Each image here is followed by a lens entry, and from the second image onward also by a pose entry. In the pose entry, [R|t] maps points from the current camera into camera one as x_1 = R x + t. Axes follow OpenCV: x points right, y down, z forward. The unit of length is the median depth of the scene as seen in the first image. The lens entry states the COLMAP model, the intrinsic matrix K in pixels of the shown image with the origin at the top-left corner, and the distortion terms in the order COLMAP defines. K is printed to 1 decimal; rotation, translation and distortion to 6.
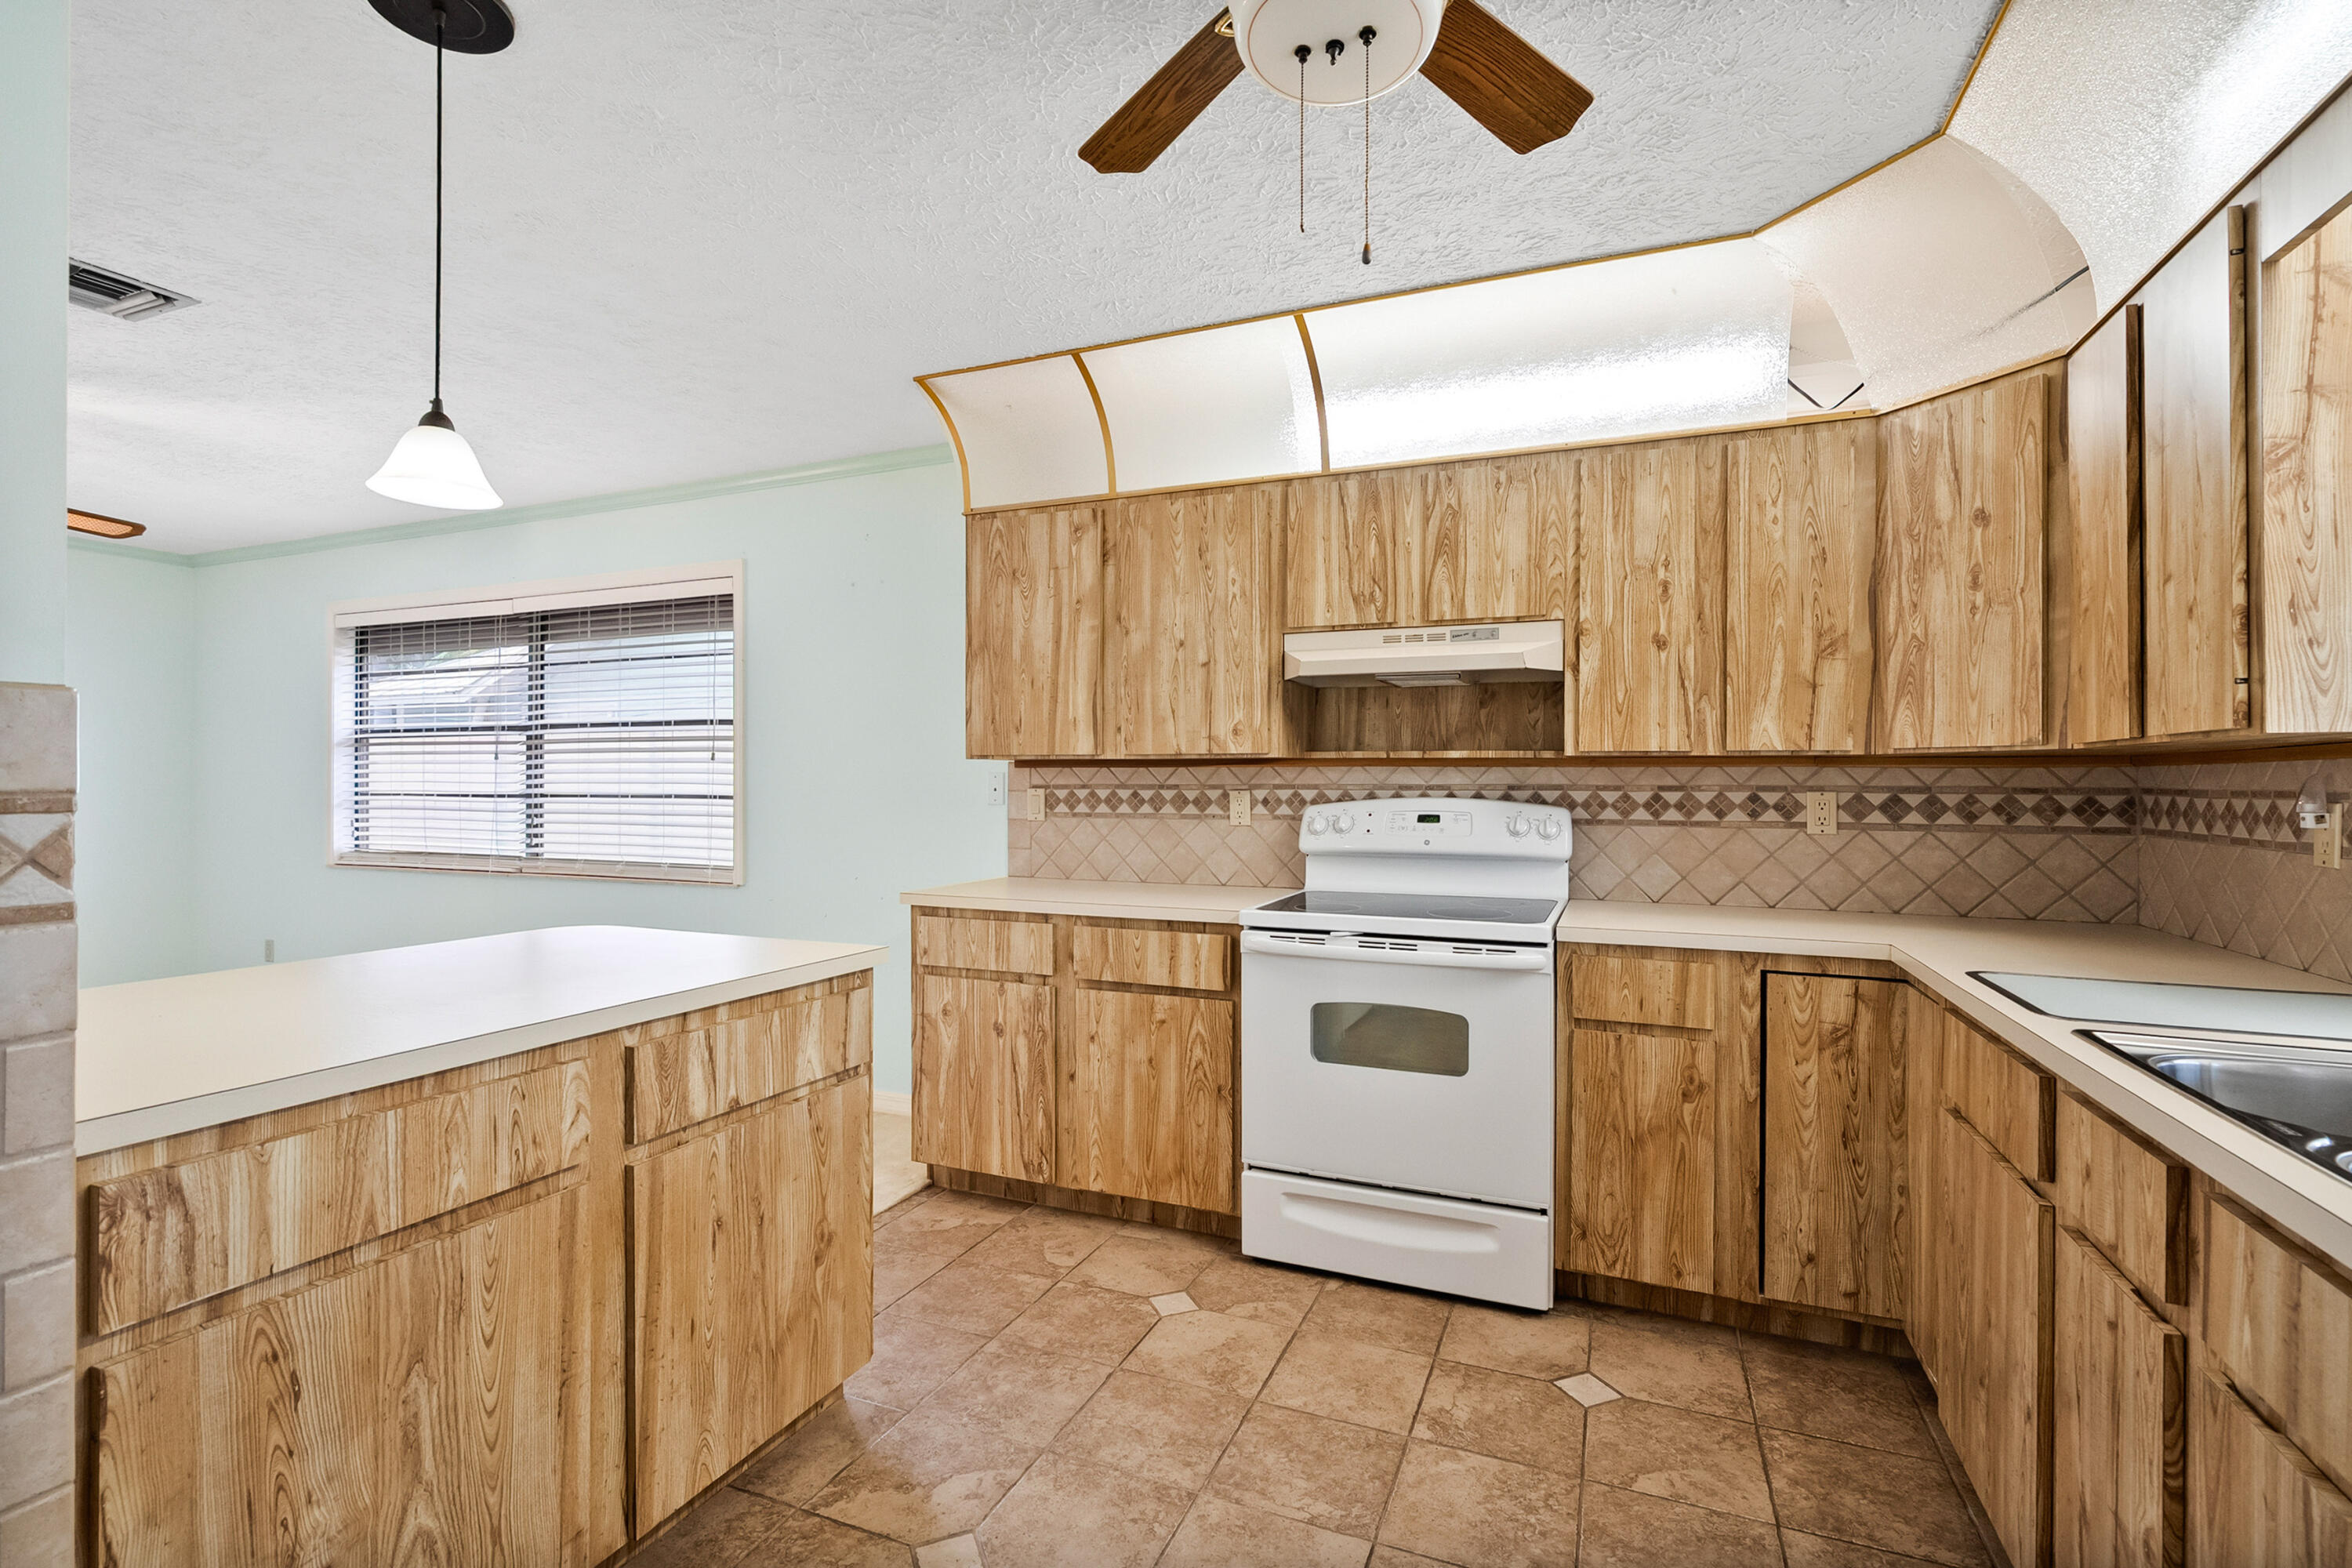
lens RADIAL K [[1076.9, 0, 1172.7], [0, 1076.9, 797.8], [0, 0, 1]] dist [-0.001560, -0.000102]
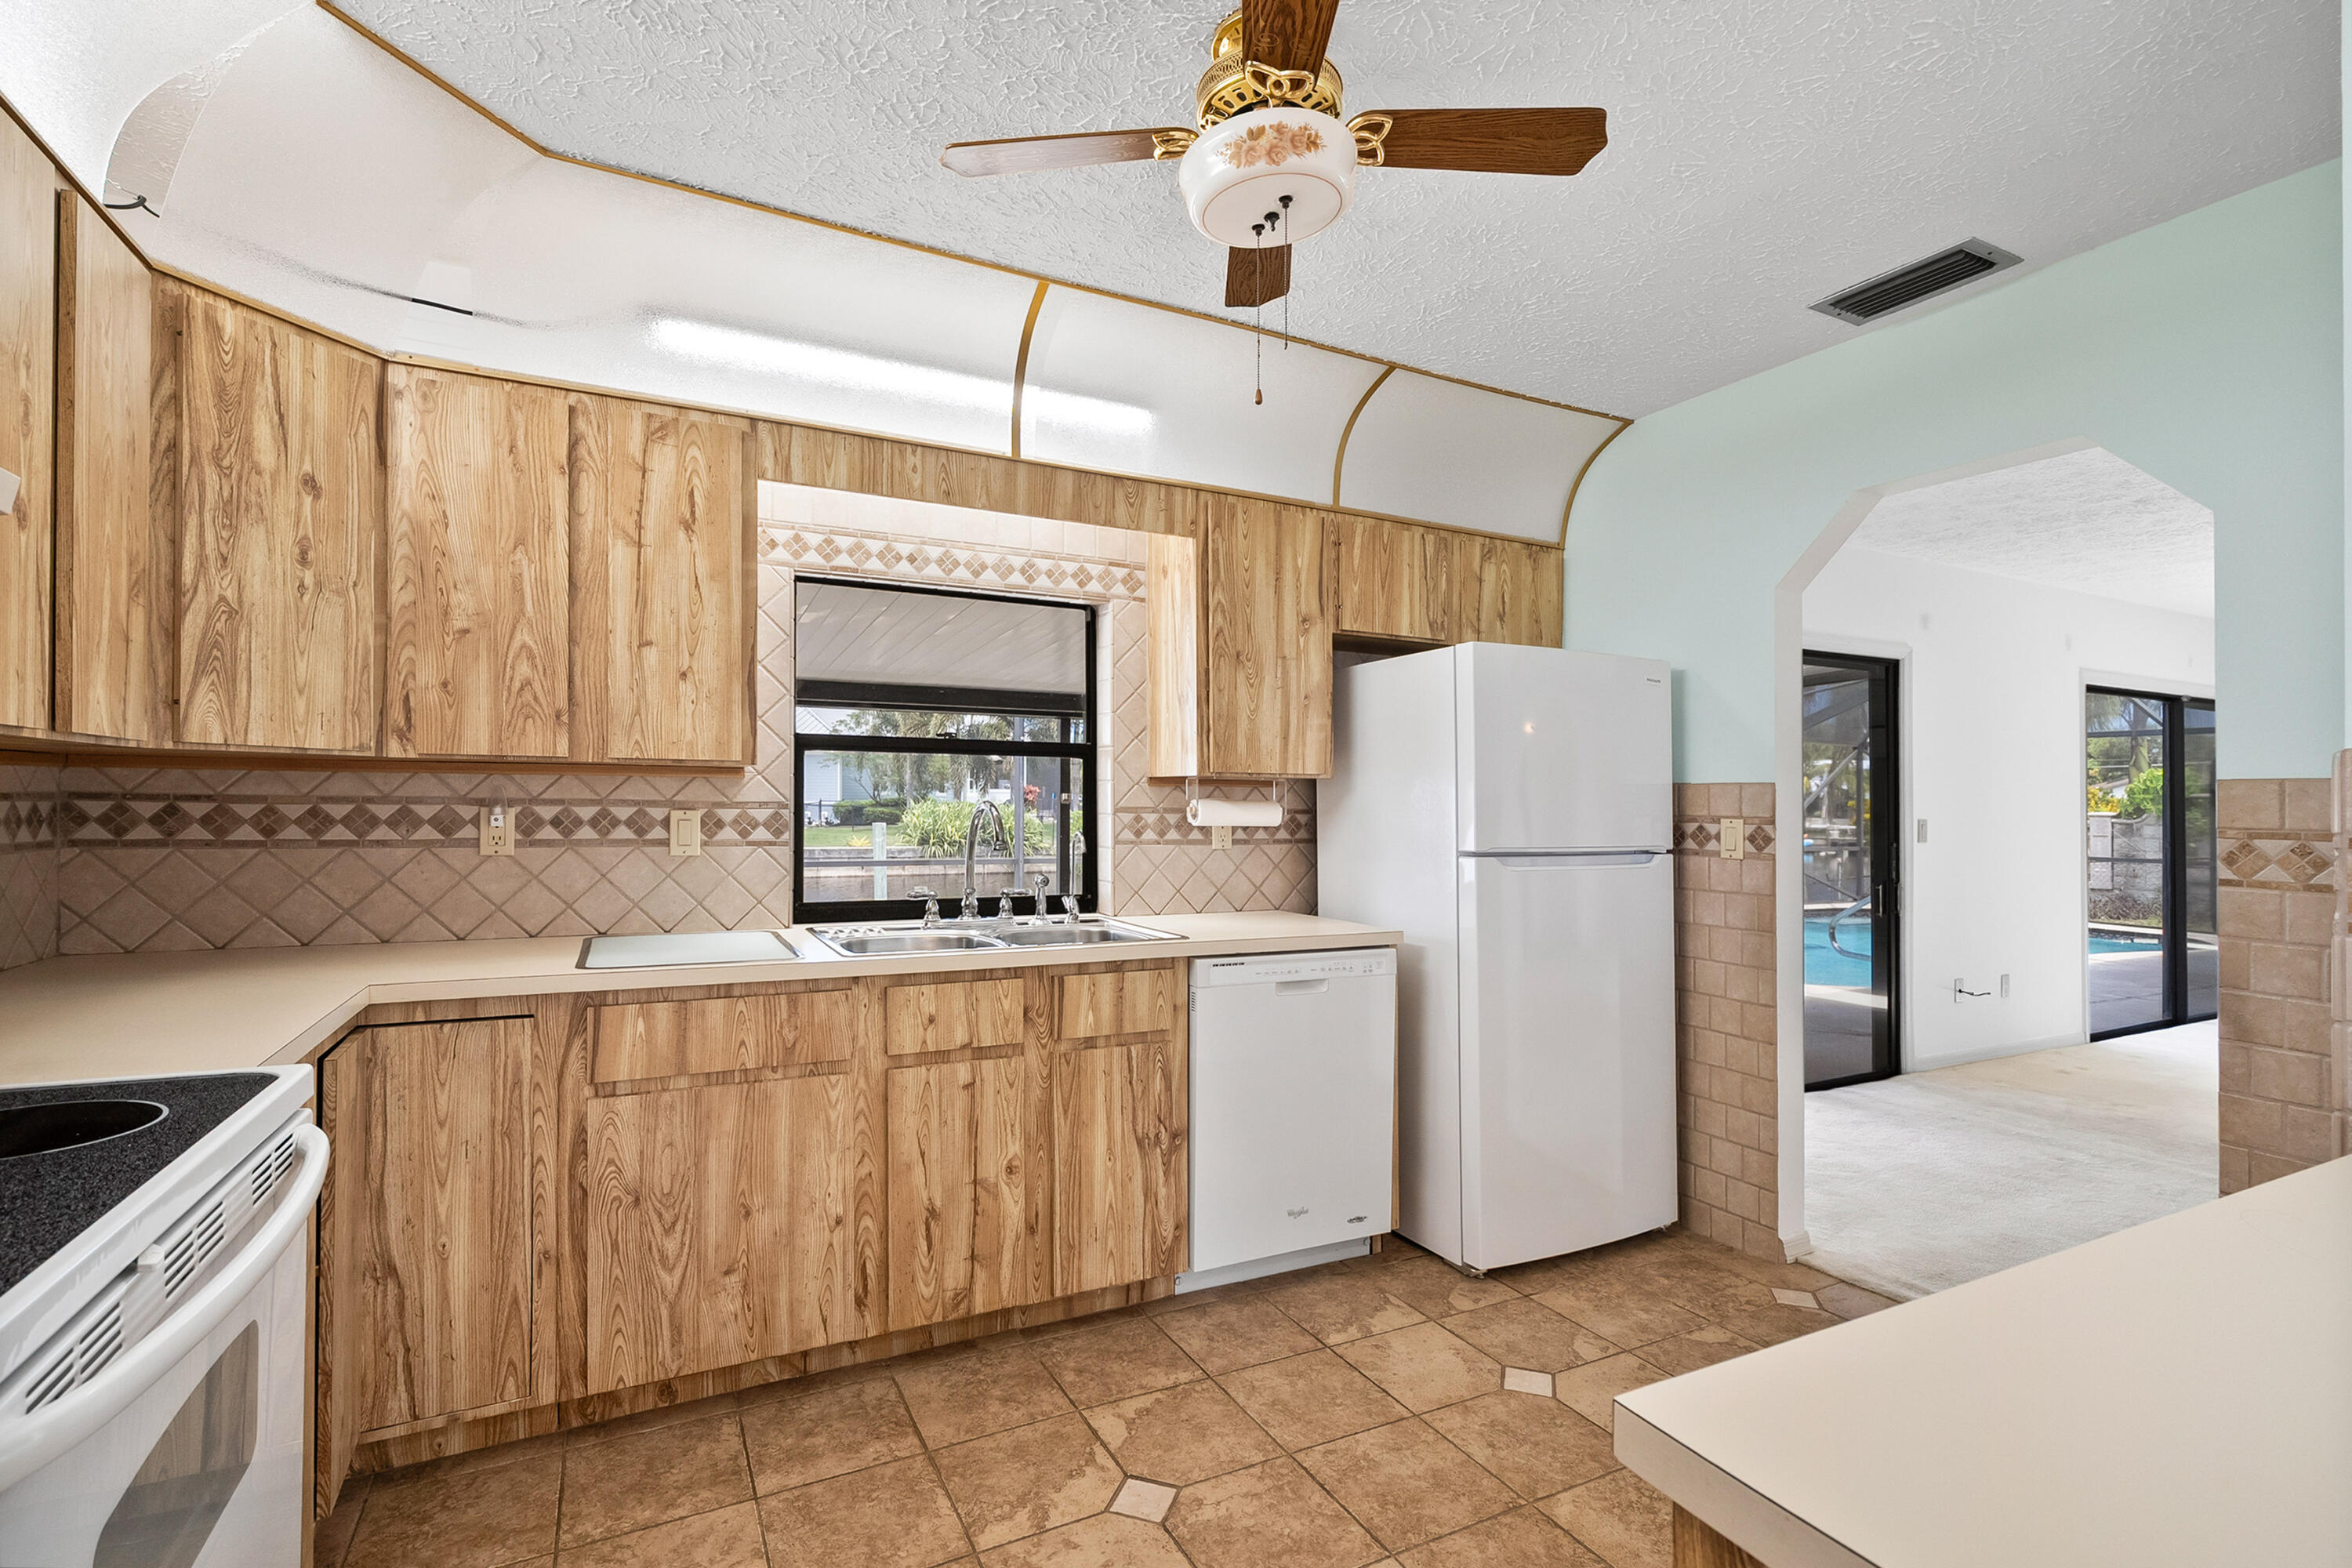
lens RADIAL K [[1076.9, 0, 1176.6], [0, 1076.9, 781.9], [0, 0, 1]] dist [-0.001560, -0.000102]
pose [[-0.755896, 0.002159, 0.654688, -0.344824], [-0.008081, 0.999888, -0.012629, -0.015443], [-0.654642, -0.014837, -0.755794, 1.190490]]
